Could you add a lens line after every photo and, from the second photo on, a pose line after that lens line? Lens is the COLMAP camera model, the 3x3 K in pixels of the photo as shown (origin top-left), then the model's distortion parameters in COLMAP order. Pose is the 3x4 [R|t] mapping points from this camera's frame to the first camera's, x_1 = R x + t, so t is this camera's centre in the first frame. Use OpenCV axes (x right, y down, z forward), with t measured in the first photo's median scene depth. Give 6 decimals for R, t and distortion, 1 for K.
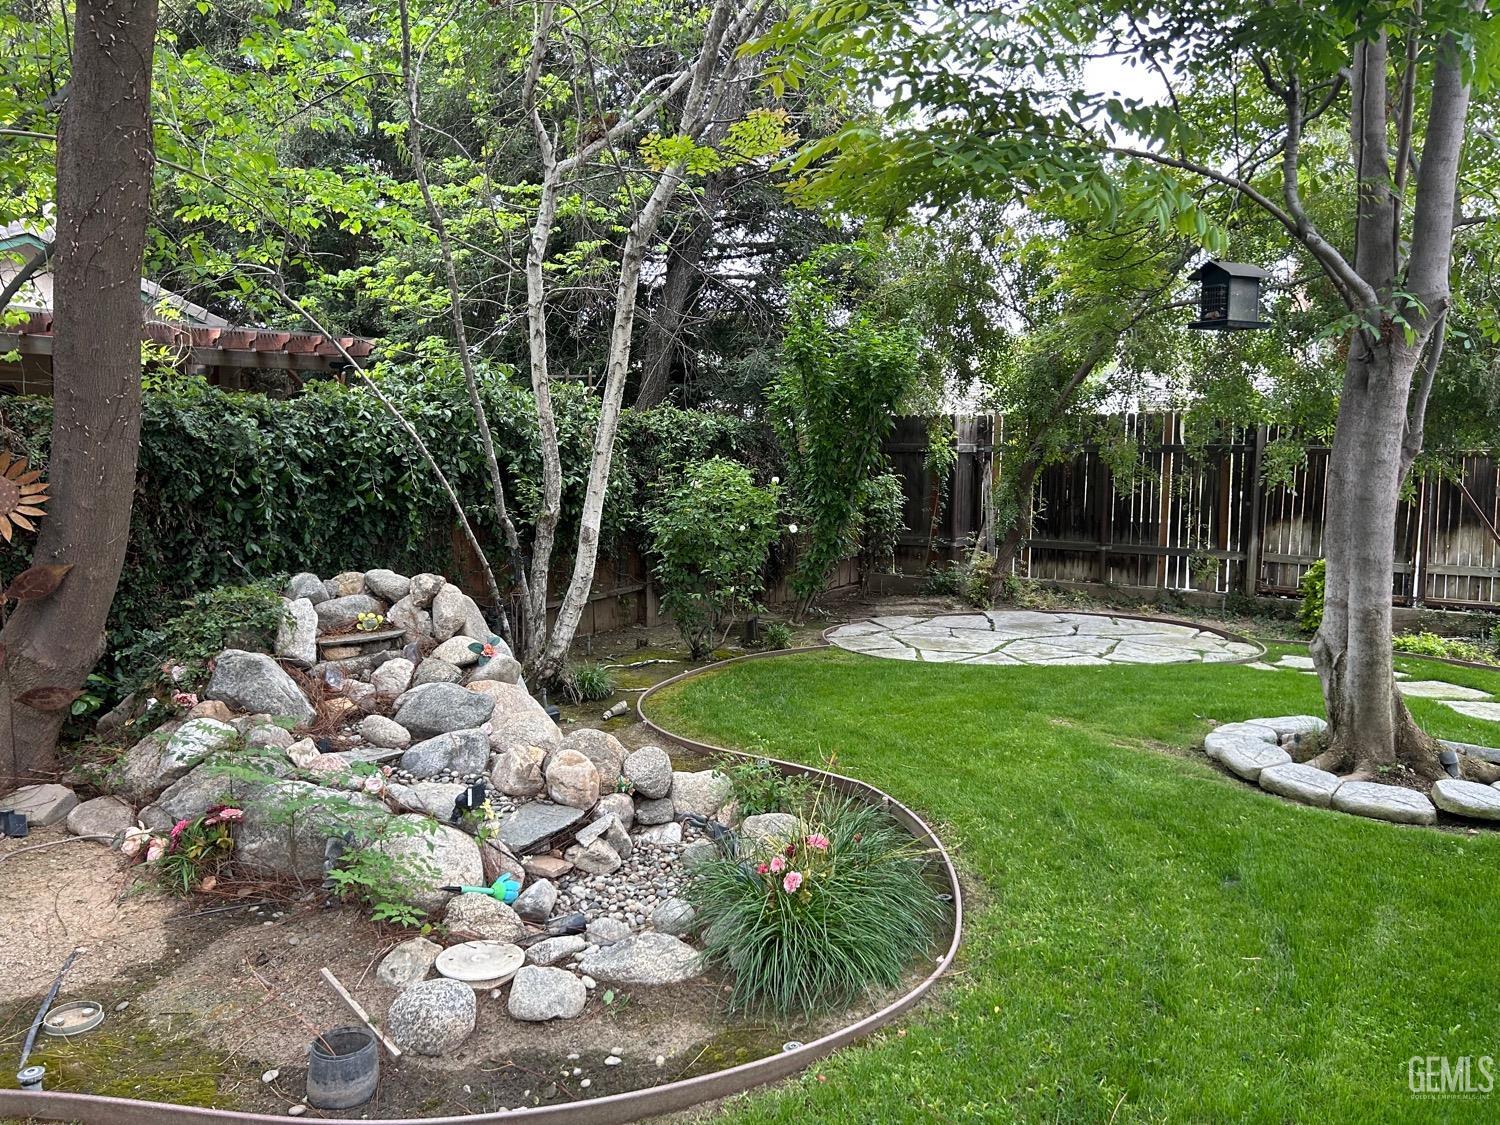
lens RADIAL K [[1121.6, 0, 750.0], [0, 1121.6, 562.5], [0, 0, 1]] dist [0.078728, -0.085826]
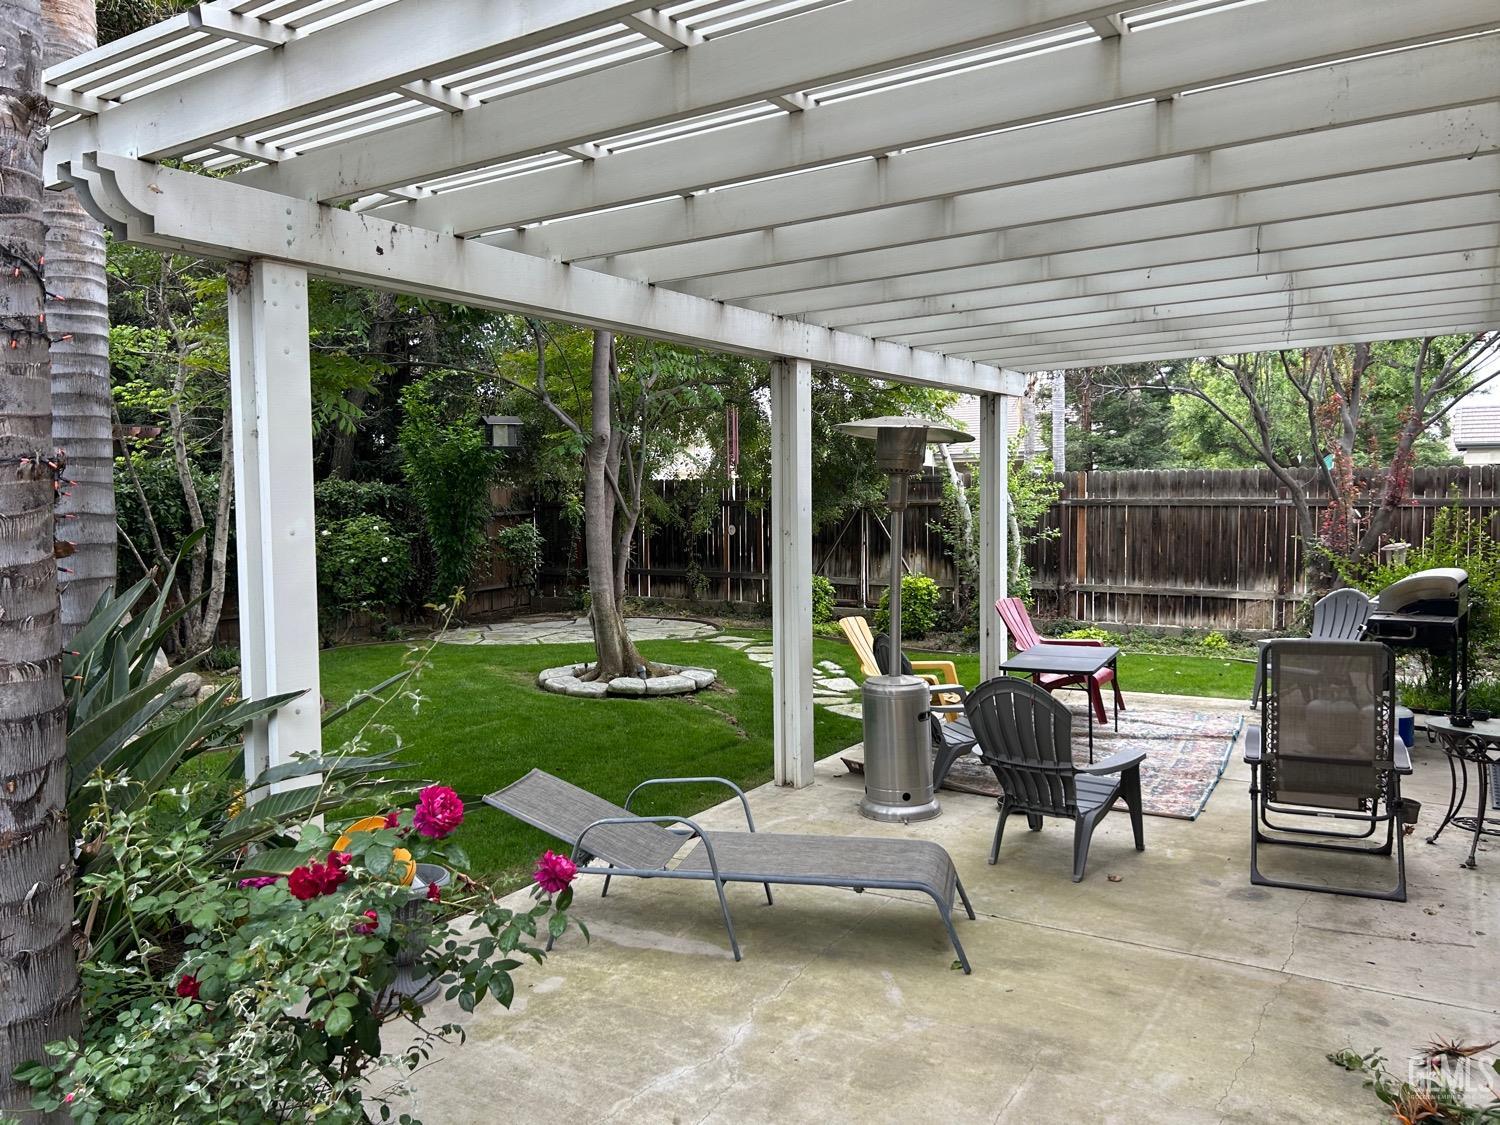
lens RADIAL K [[1121.6, 0, 750.0], [0, 1121.6, 562.5], [0, 0, 1]] dist [0.078728, -0.085826]
pose [[0.997680, -0.020901, 0.064791, 0.524642], [0.023599, 0.998874, -0.041160, 0.058033], [-0.063857, 0.042594, 0.997050, -0.697944]]
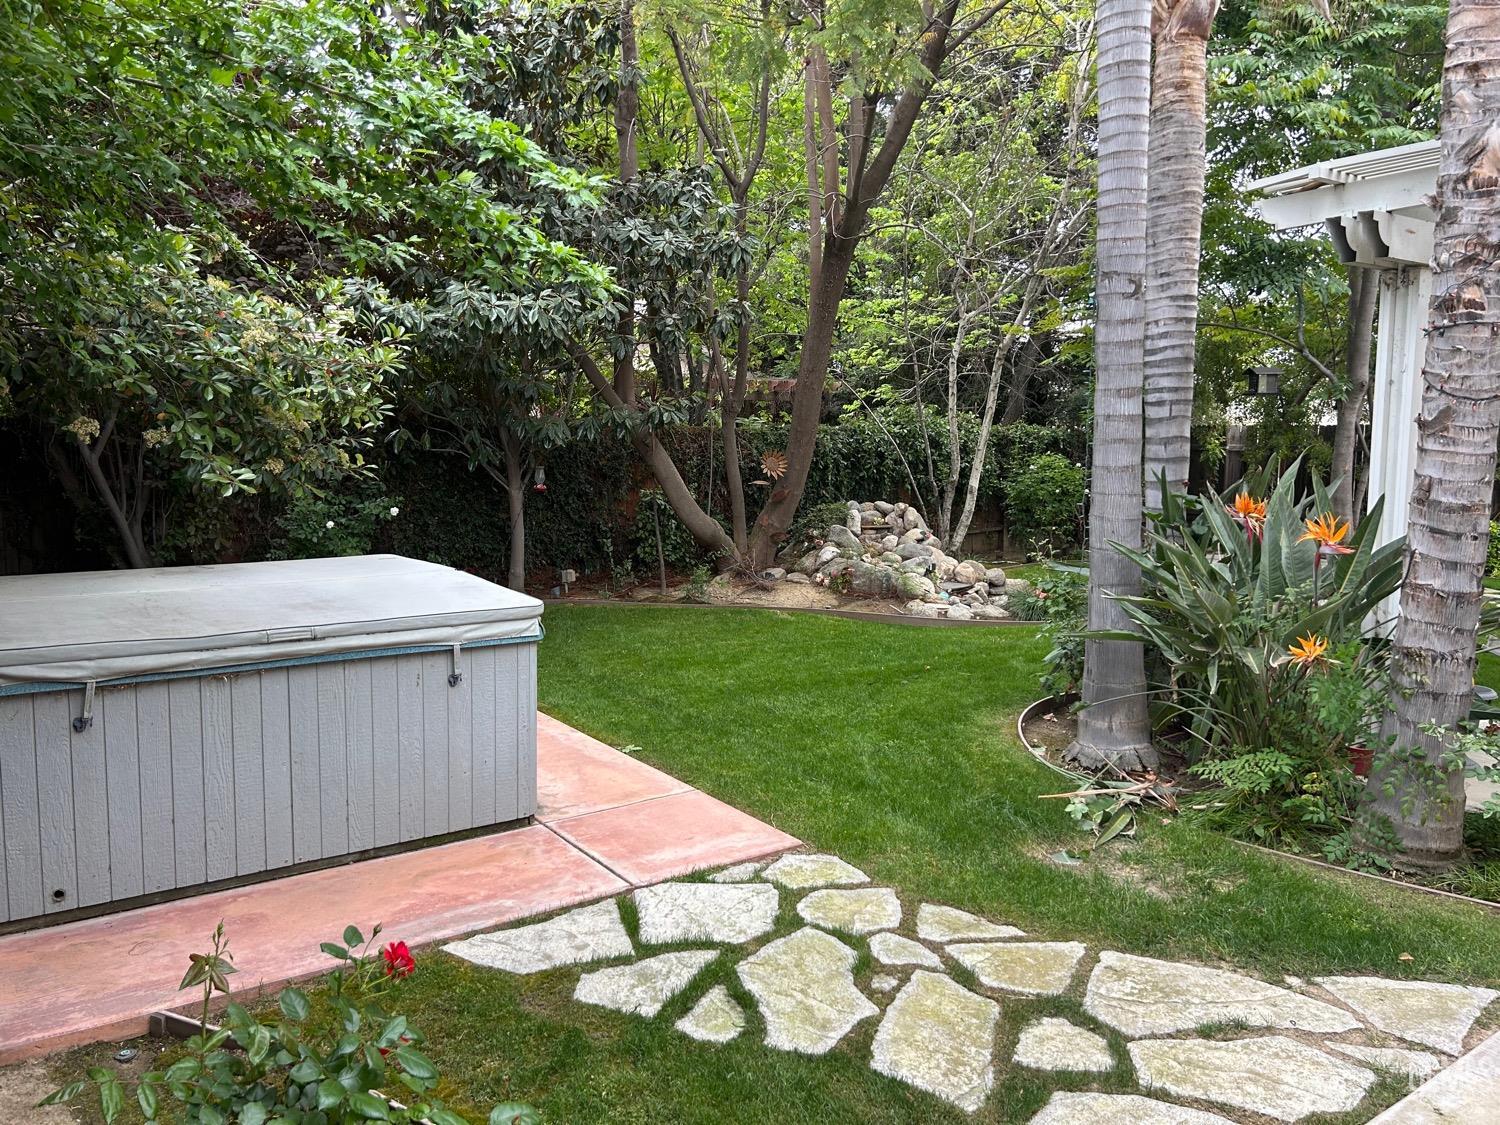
lens RADIAL K [[1121.6, 0, 750.0], [0, 1121.6, 562.5], [0, 0, 1]] dist [0.078728, -0.085826]
pose [[0.946103, 0.034529, -0.322021, 0.140688], [-0.034798, 0.999382, 0.004922, 0.114133], [0.321992, 0.006549, 0.946720, -1.095766]]
